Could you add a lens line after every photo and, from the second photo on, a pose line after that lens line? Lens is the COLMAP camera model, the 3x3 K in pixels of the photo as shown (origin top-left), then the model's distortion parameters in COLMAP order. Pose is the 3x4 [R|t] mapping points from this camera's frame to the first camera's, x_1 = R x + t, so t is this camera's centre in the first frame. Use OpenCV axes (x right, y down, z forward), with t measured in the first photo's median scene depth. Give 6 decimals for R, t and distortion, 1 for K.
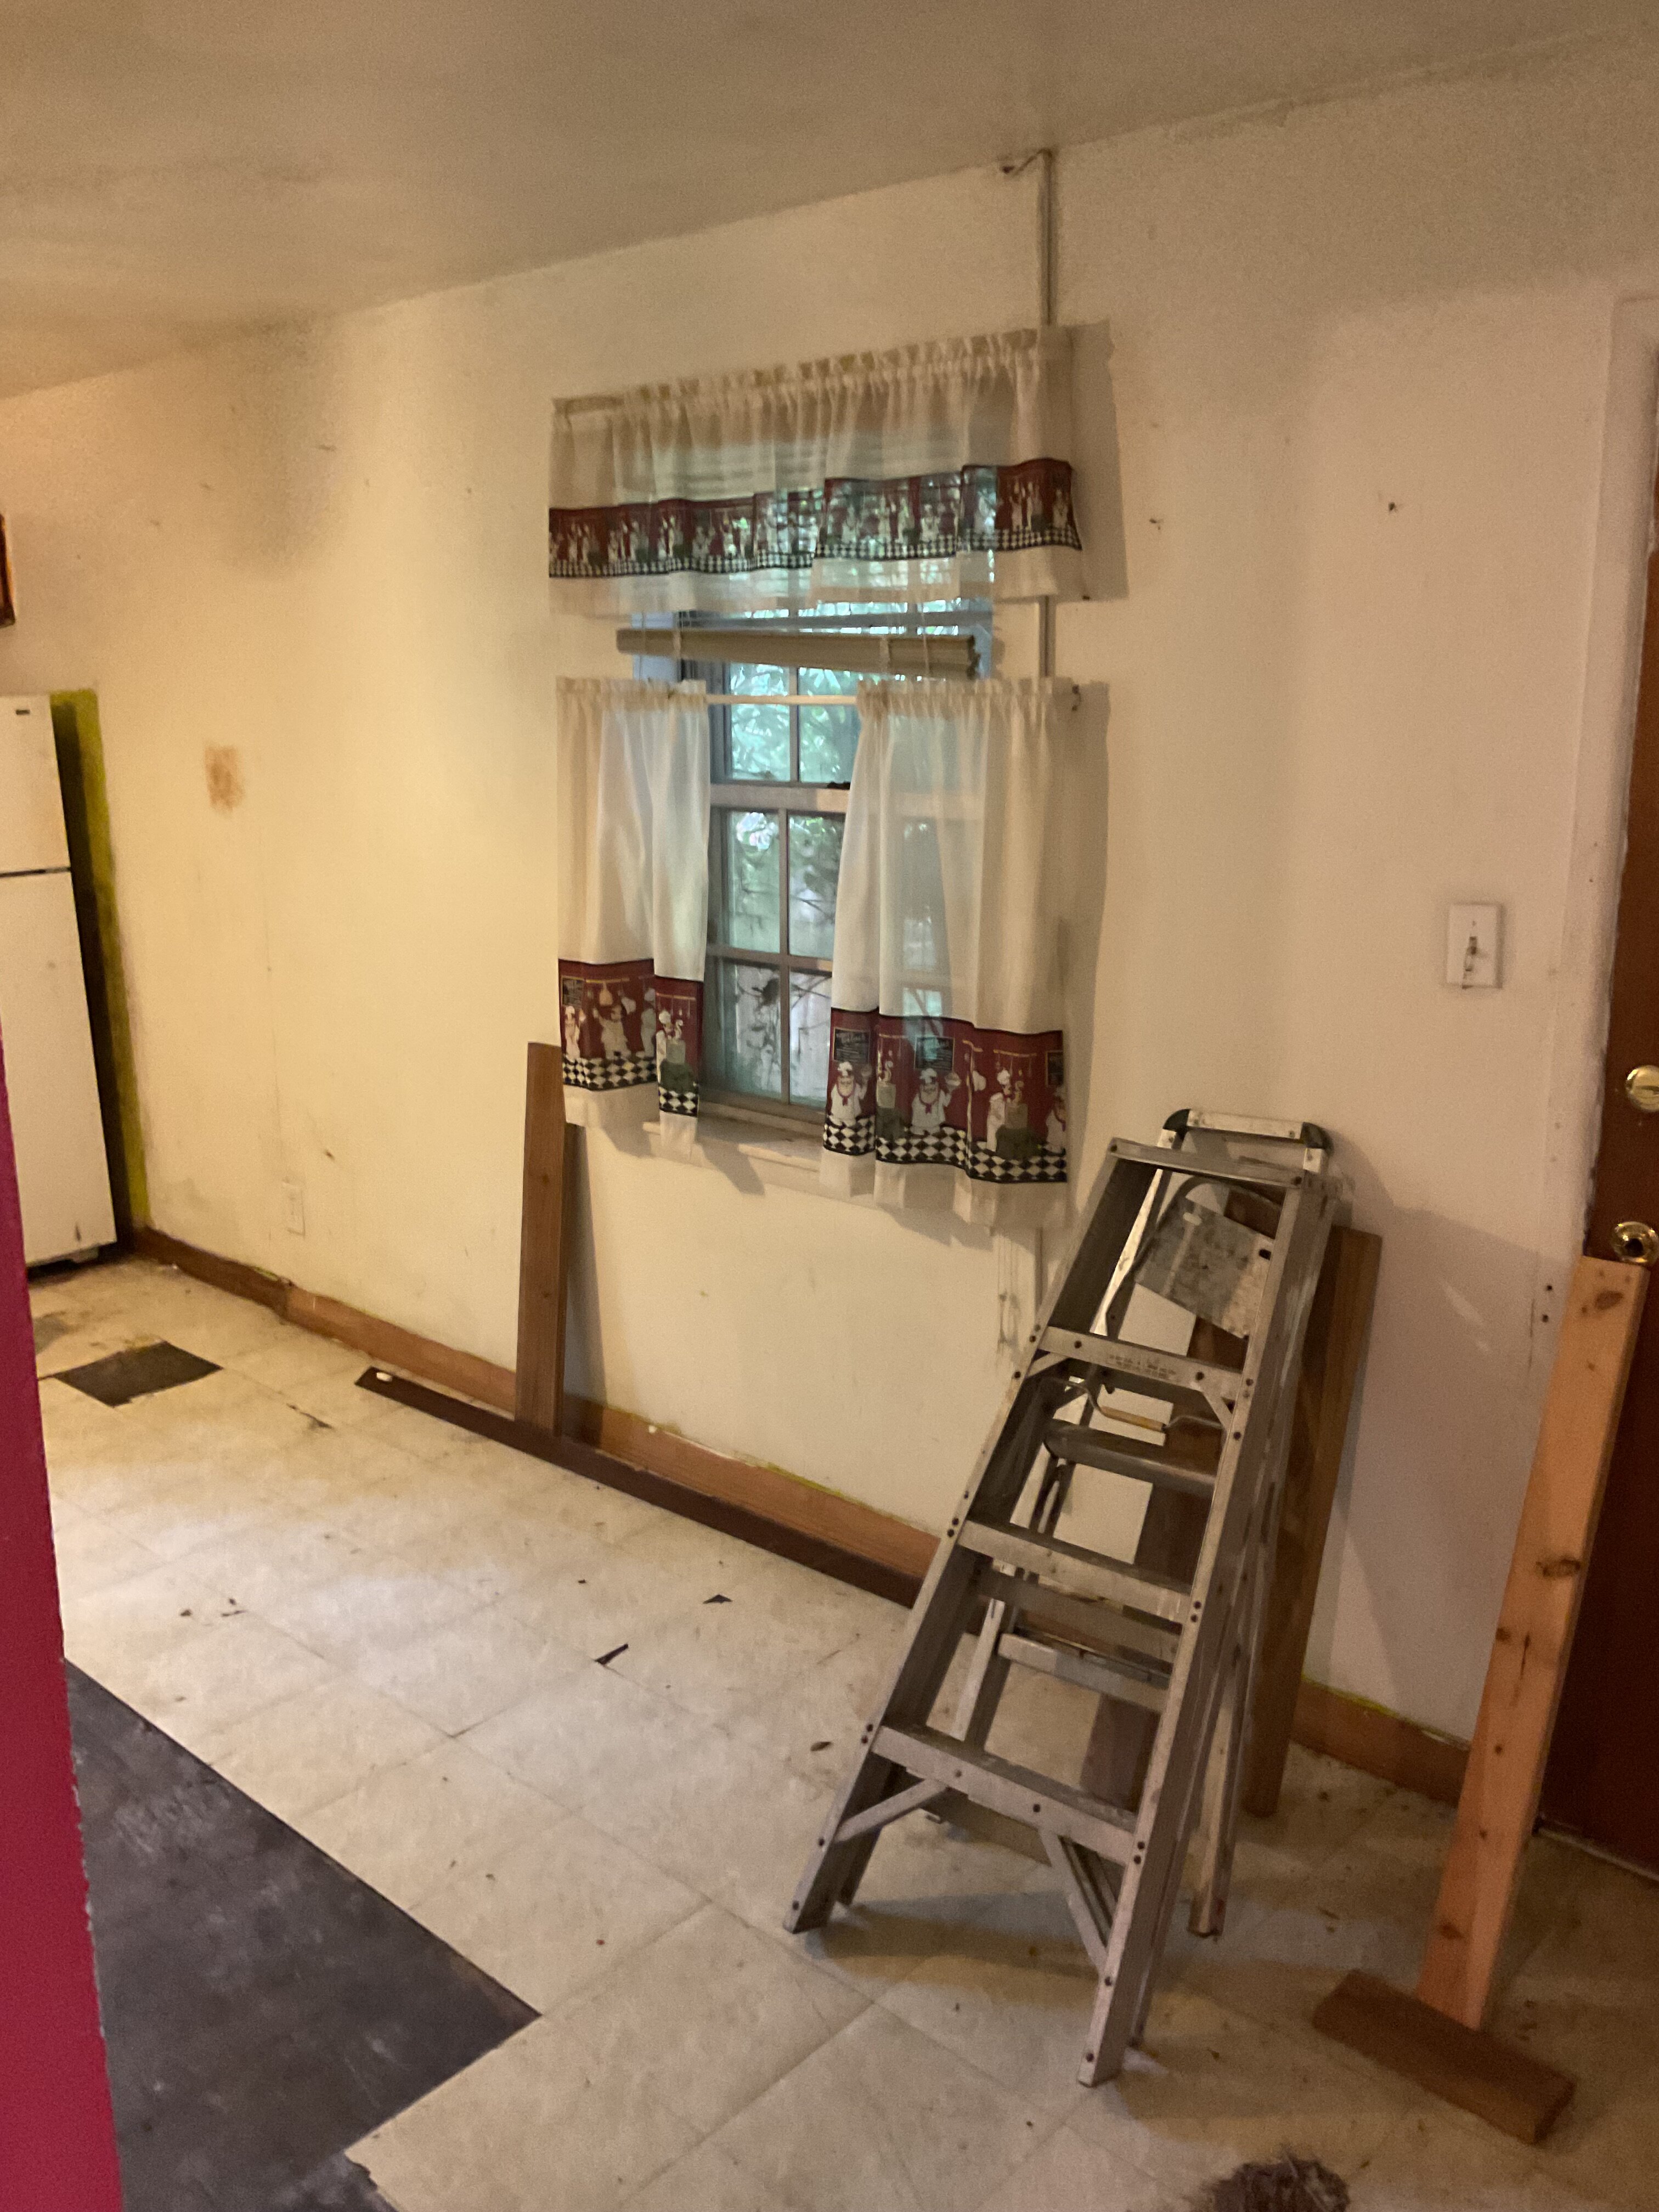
lens RADIAL K [[1837.6, 0, 869.1], [0, 1837.6, 1103.7], [0, 0, 1]] dist [0.090166, -0.172074]
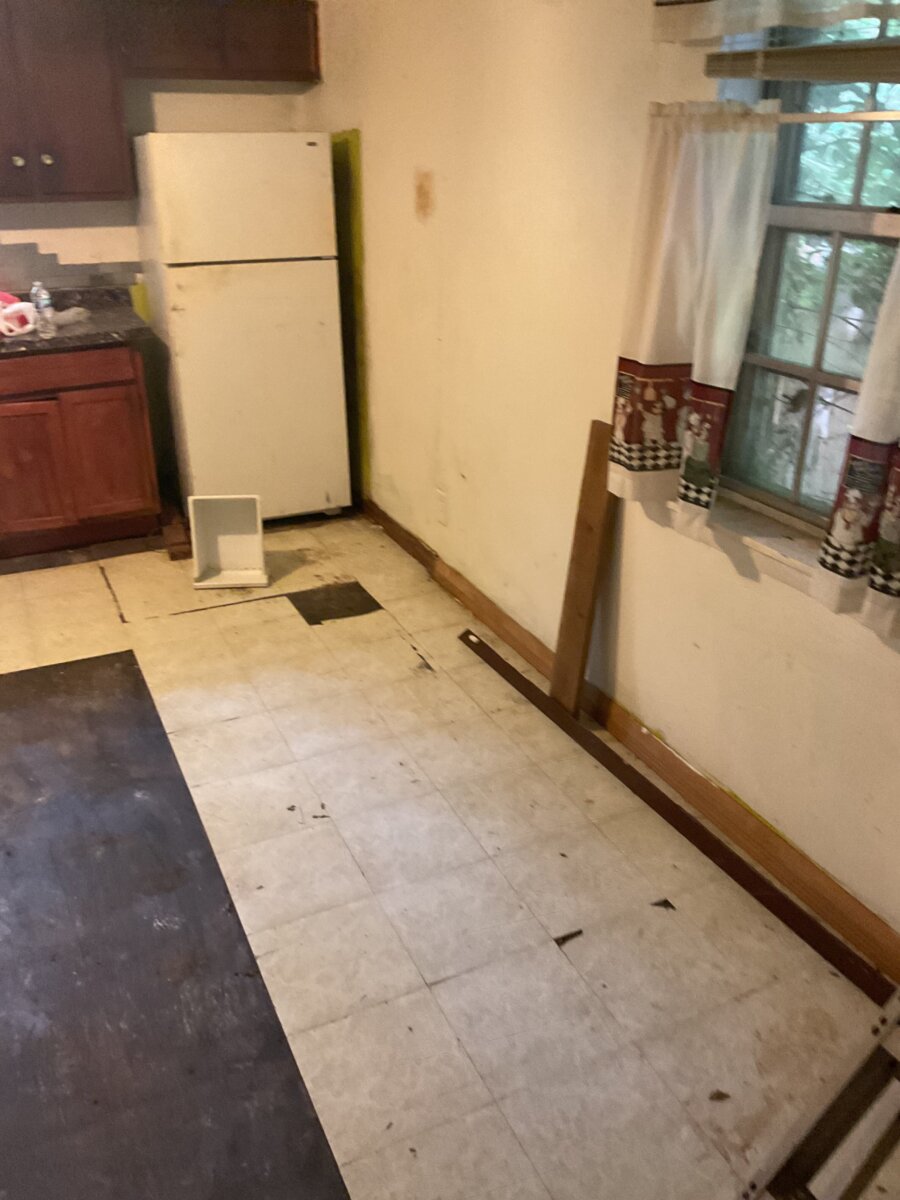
lens RADIAL K [[996.9, 0, 451.4], [0, 996.9, 600.7], [0, 0, 1]] dist [0.090166, -0.172074]
pose [[0.918110, 0.173320, -0.356419, -0.007549], [-0.102133, 0.972401, 0.209773, -0.051862], [0.382940, -0.156192, 0.910473, 0.348779]]
